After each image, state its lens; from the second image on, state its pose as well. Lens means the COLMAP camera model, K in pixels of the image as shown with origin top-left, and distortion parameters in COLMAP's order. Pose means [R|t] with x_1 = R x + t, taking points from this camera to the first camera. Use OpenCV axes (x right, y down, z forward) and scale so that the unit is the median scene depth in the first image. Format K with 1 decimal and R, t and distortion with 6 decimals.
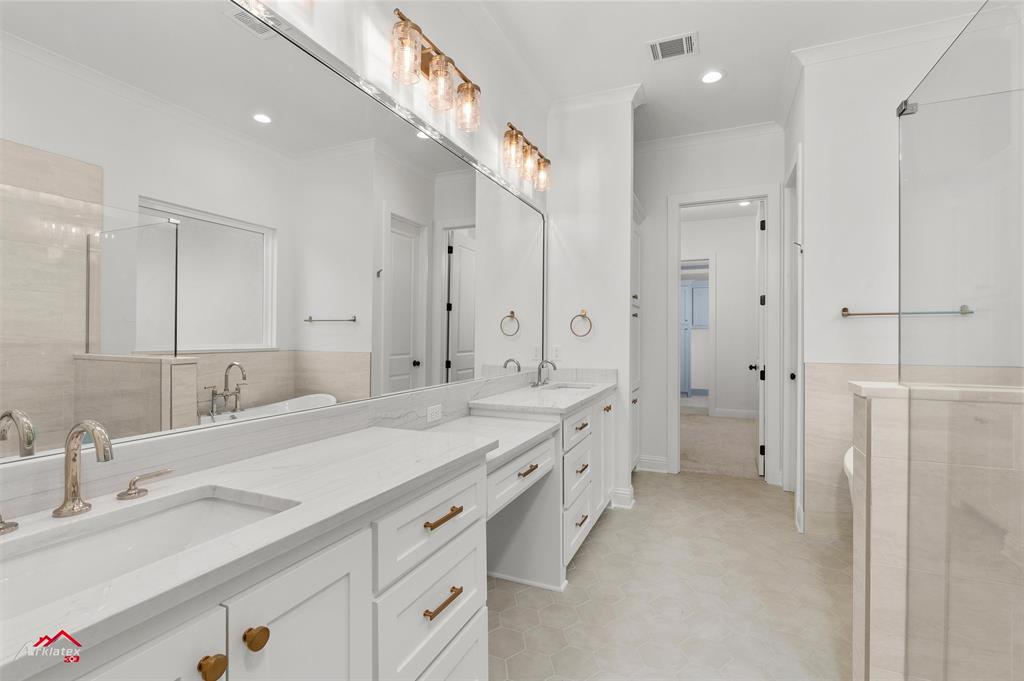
lens RADIAL K [[501.3, 0, 512.0], [0, 501.3, 340.5], [0, 0, 1]] dist [-0.007467, -0.000432]
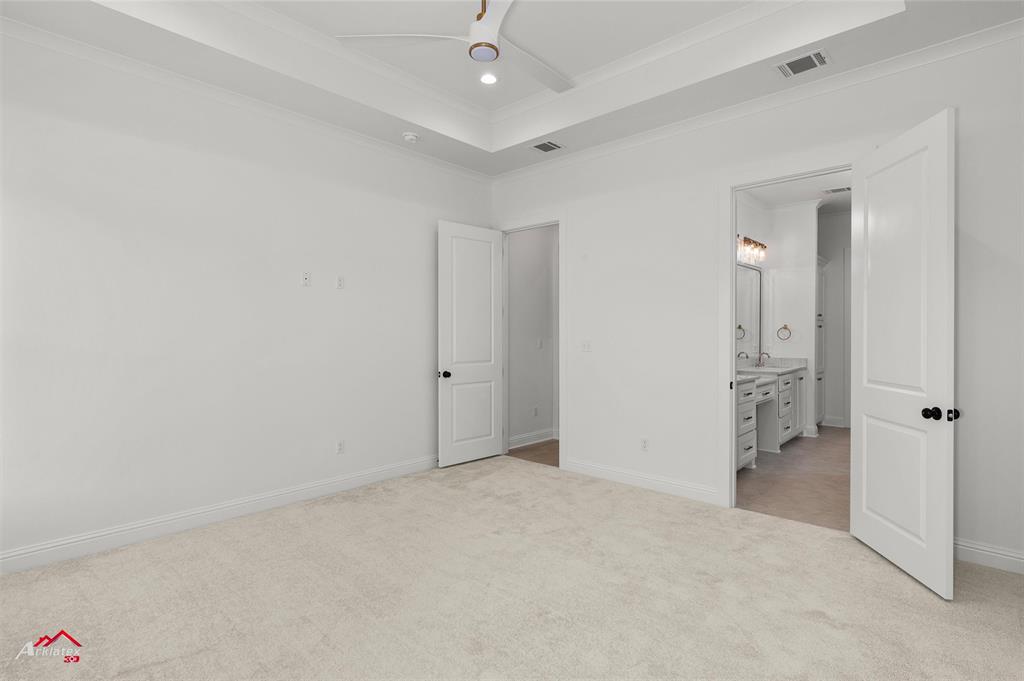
lens RADIAL K [[501.3, 0, 512.0], [0, 501.3, 340.5], [0, 0, 1]] dist [-0.007467, -0.000432]
pose [[0.944093, 0.001052, -0.329676, -0.177124], [0.000725, 0.999986, 0.005266, -0.014333], [0.329677, -0.005211, 0.944079, -0.936785]]
